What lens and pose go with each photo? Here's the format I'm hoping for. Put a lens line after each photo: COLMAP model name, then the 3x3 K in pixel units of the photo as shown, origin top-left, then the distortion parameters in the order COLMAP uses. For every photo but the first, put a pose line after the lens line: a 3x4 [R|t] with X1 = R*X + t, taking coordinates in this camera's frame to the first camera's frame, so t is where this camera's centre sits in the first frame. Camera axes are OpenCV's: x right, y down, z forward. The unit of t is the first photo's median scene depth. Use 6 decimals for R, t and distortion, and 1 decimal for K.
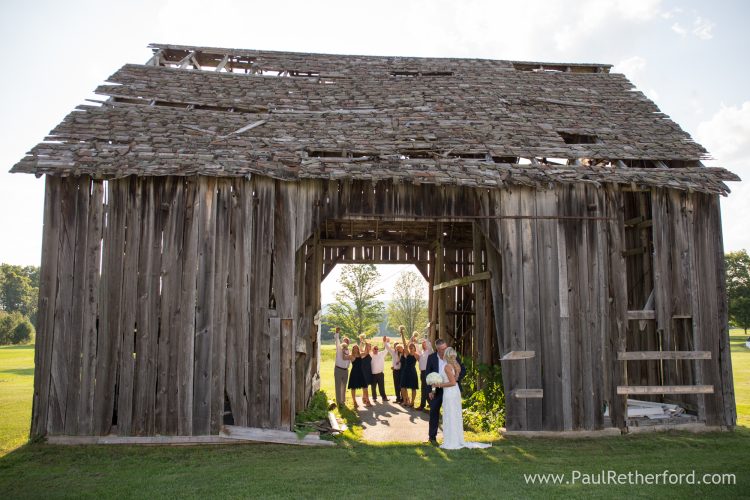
lens RADIAL K [[507.1, 0, 361.5], [0, 507.1, 248.0], [0, 0, 1]] dist [-0.107264, 0.092682]
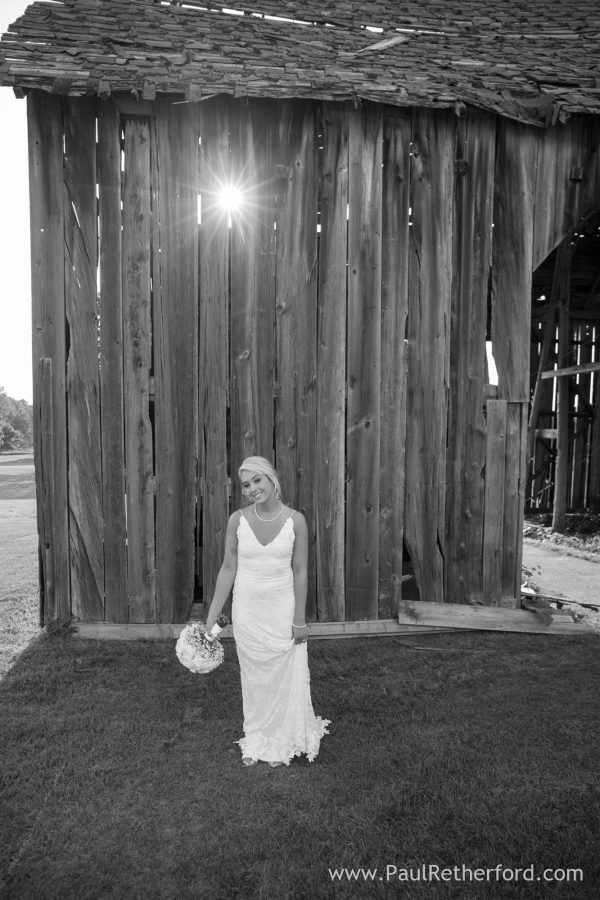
lens RADIAL K [[632.8, 0, 302.8], [0, 632.8, 453.4], [0, 0, 1]] dist [-0.107230, 0.098416]
pose [[0.999975, 0.006861, 0.001620, -0.375563], [-0.007038, 0.984978, 0.172538, 0.083886], [-0.000412, -0.172546, 0.985001, 0.358461]]
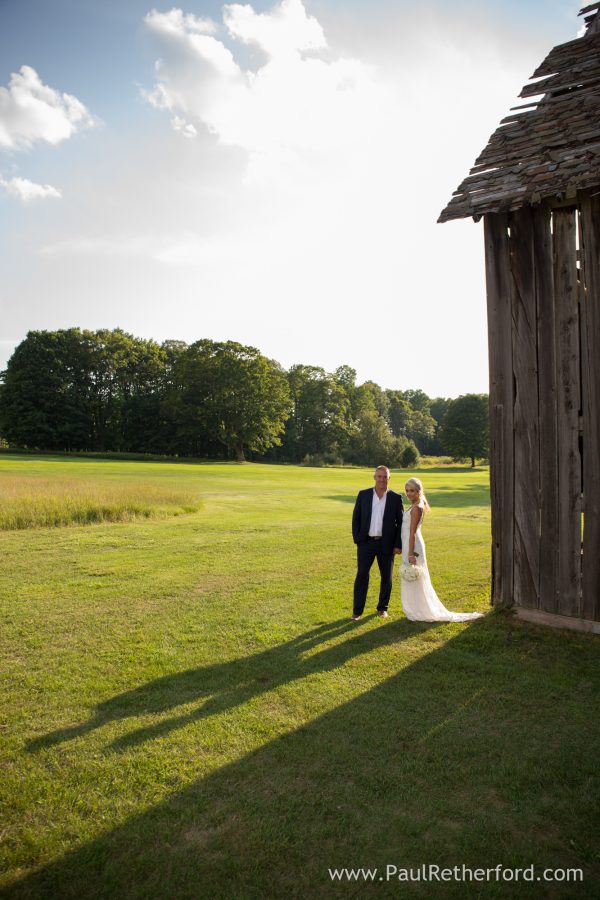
lens RADIAL K [[608.5, 0, 309.1], [0, 608.5, 450.8], [0, 0, 1]] dist [-0.107264, 0.092682]
pose [[0.724171, 0.011682, -0.689521, -0.261416], [0.095023, 0.988629, 0.116548, 0.042620], [0.683042, -0.149921, 0.714827, 0.231463]]
